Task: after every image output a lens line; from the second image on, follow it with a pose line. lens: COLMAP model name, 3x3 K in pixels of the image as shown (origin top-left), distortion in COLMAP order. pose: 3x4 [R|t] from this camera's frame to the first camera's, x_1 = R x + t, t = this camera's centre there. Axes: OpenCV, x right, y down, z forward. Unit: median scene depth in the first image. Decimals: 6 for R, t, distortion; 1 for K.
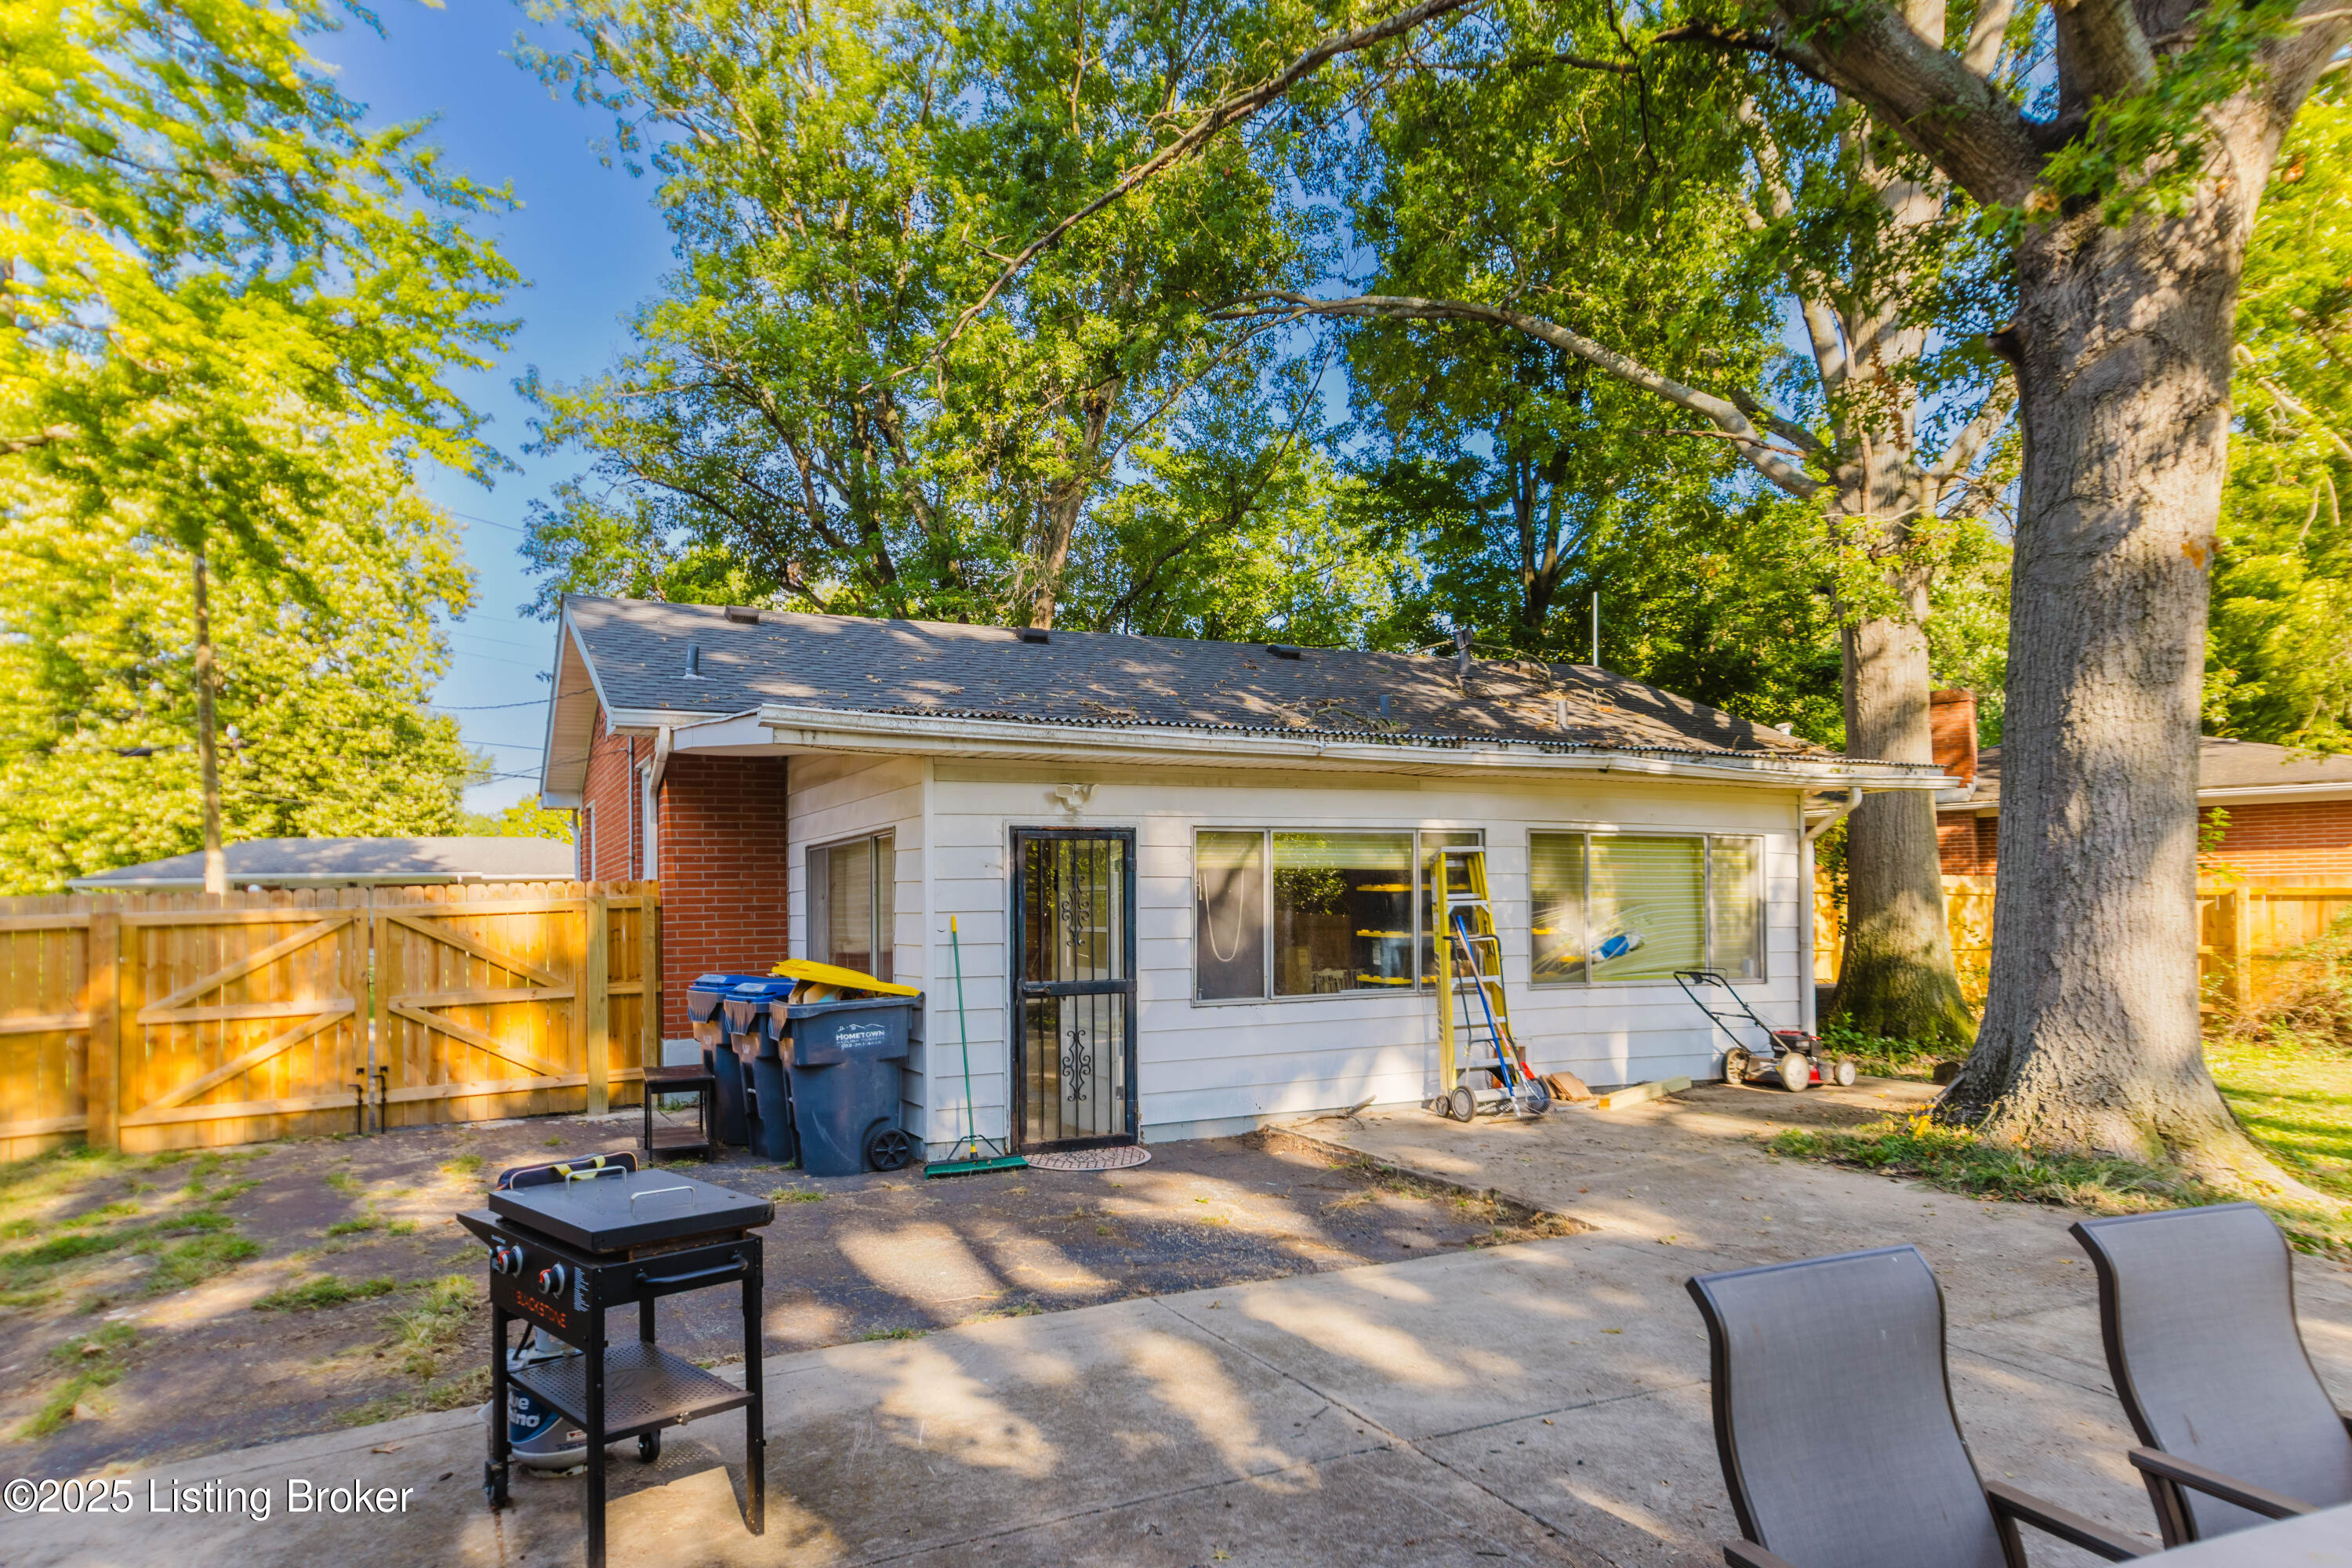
lens RADIAL K [[1455.4, 0, 1142.6], [0, 1455.4, 889.2], [0, 0, 1]] dist [0.047407, 0.002154]
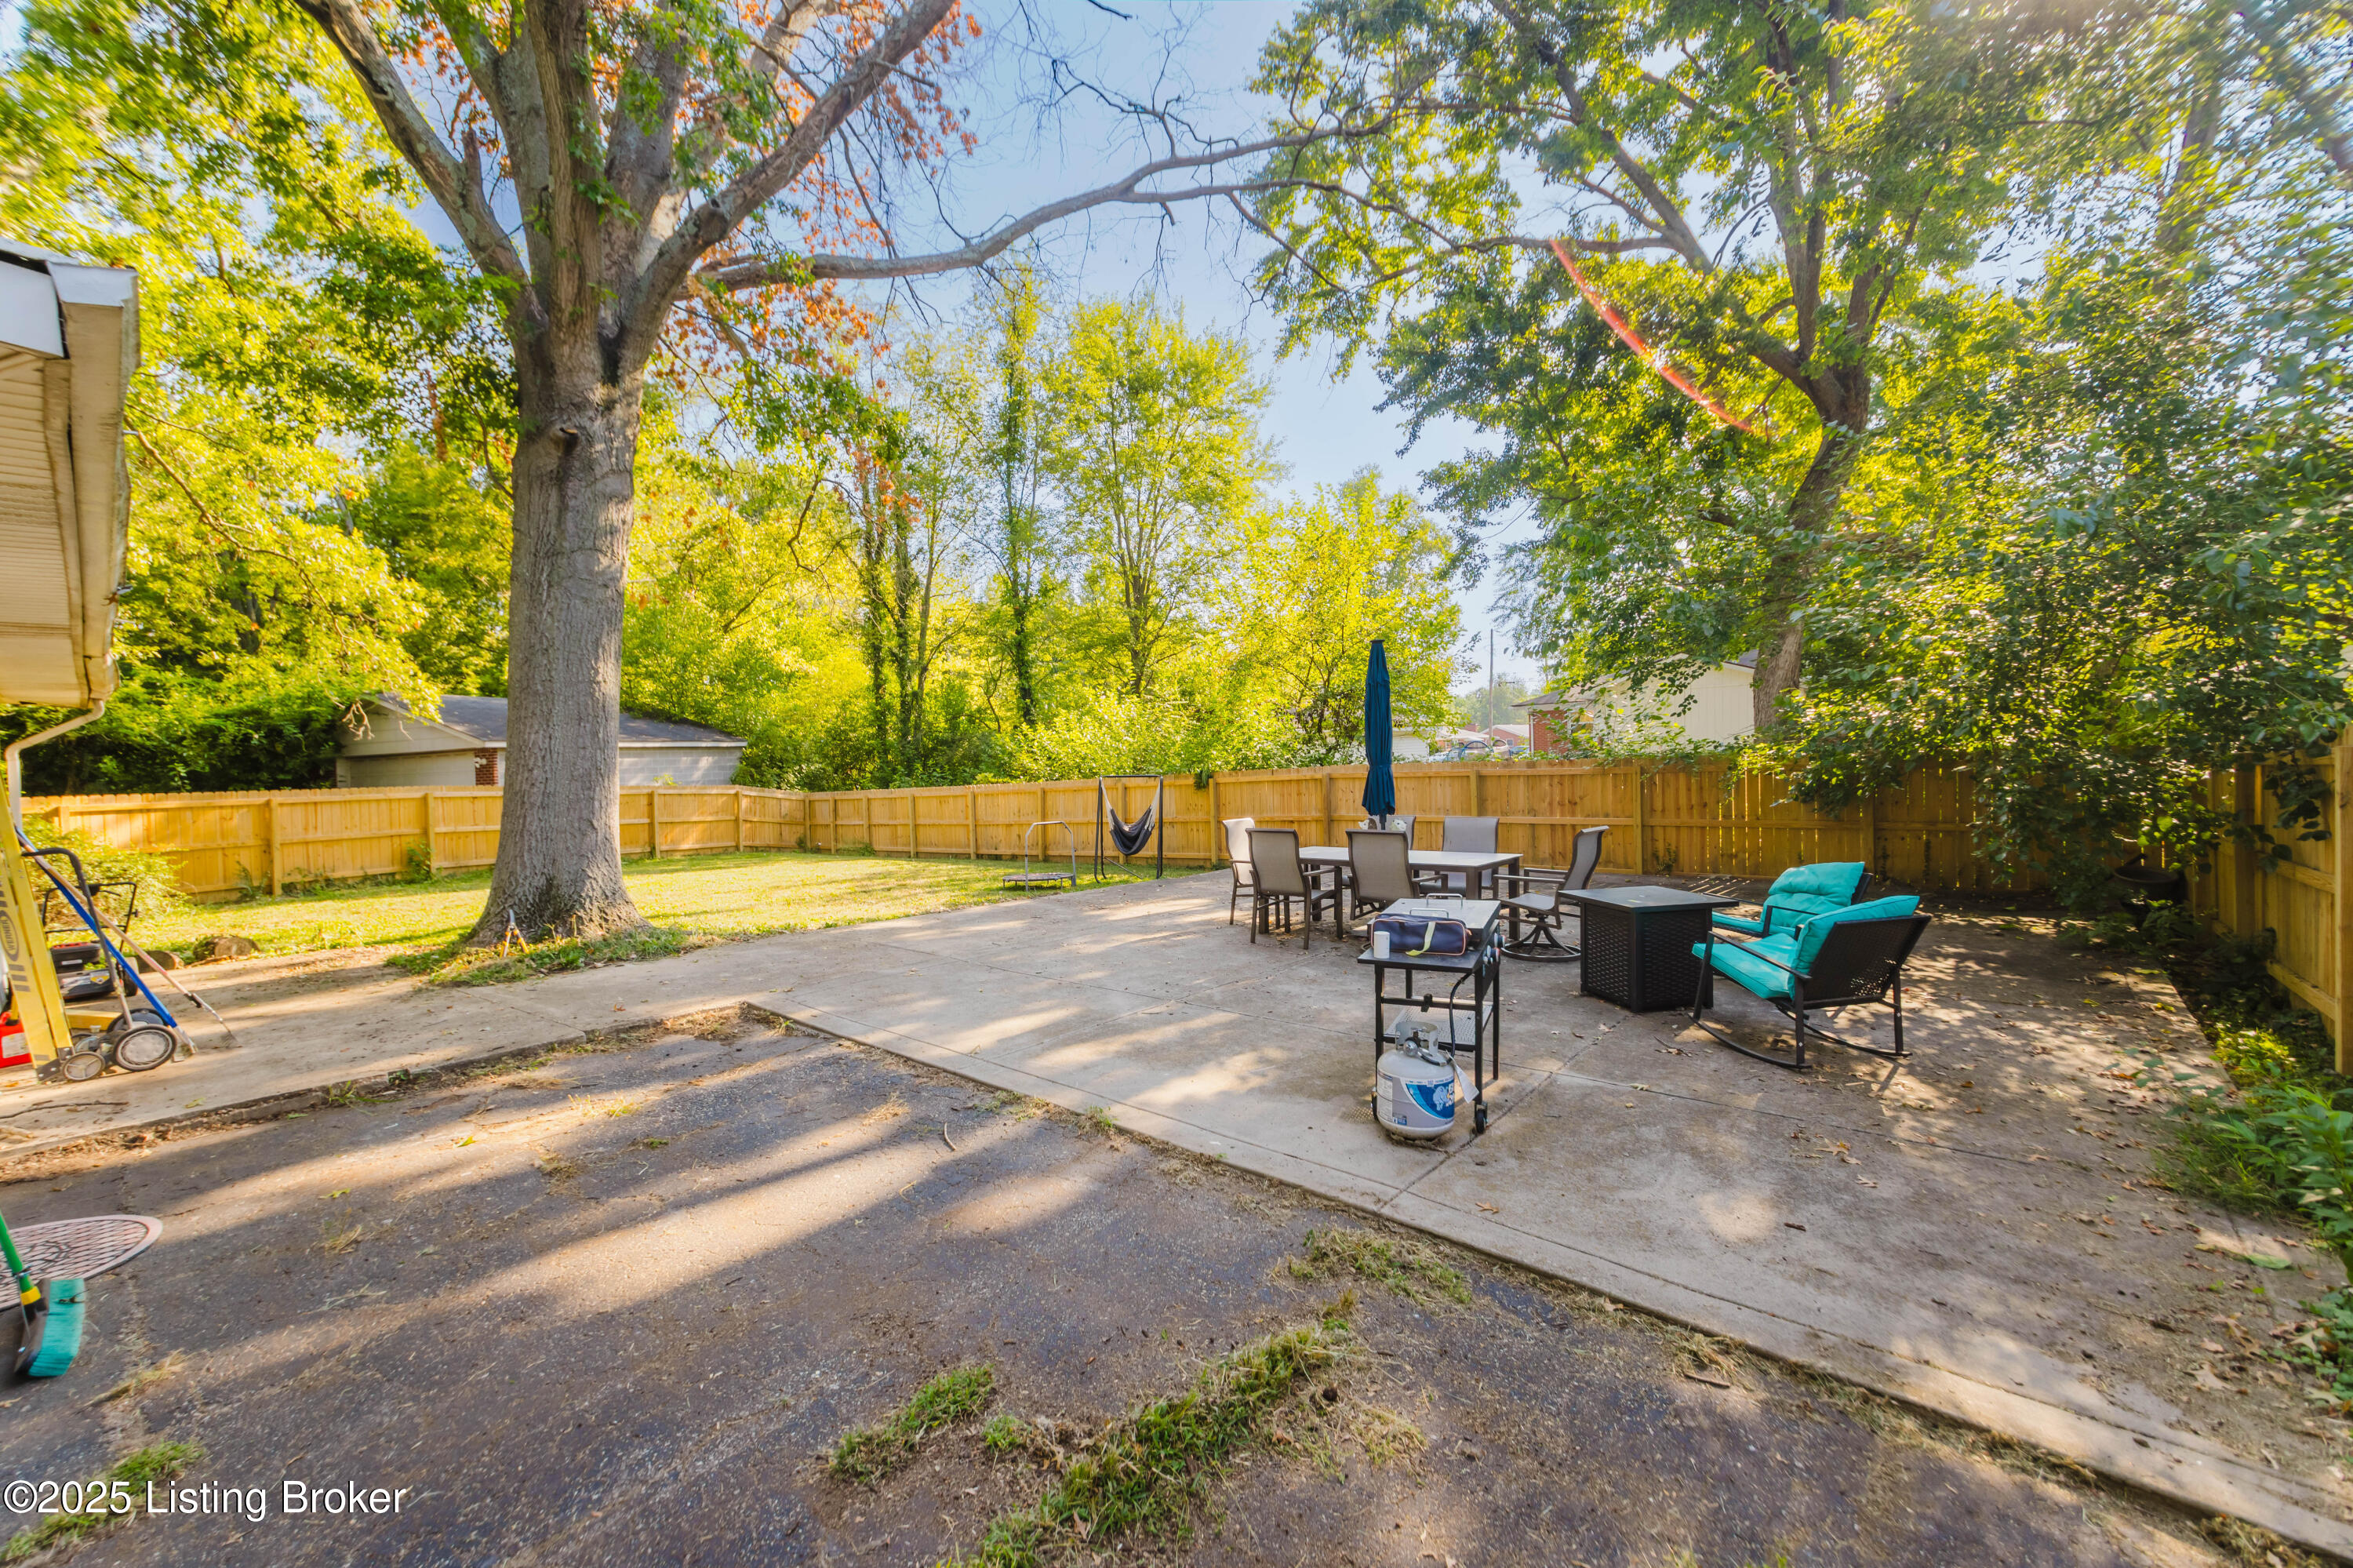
lens RADIAL K [[917.8, 0, 1161.9], [0, 917.8, 782.5], [0, 0, 1]] dist [-0.004201, -0.000946]
pose [[-0.396251, 0.010373, 0.918084, -0.436259], [0.036508, 0.999323, 0.004466, 0.016367], [-0.917416, 0.035287, -0.396362, 0.624814]]
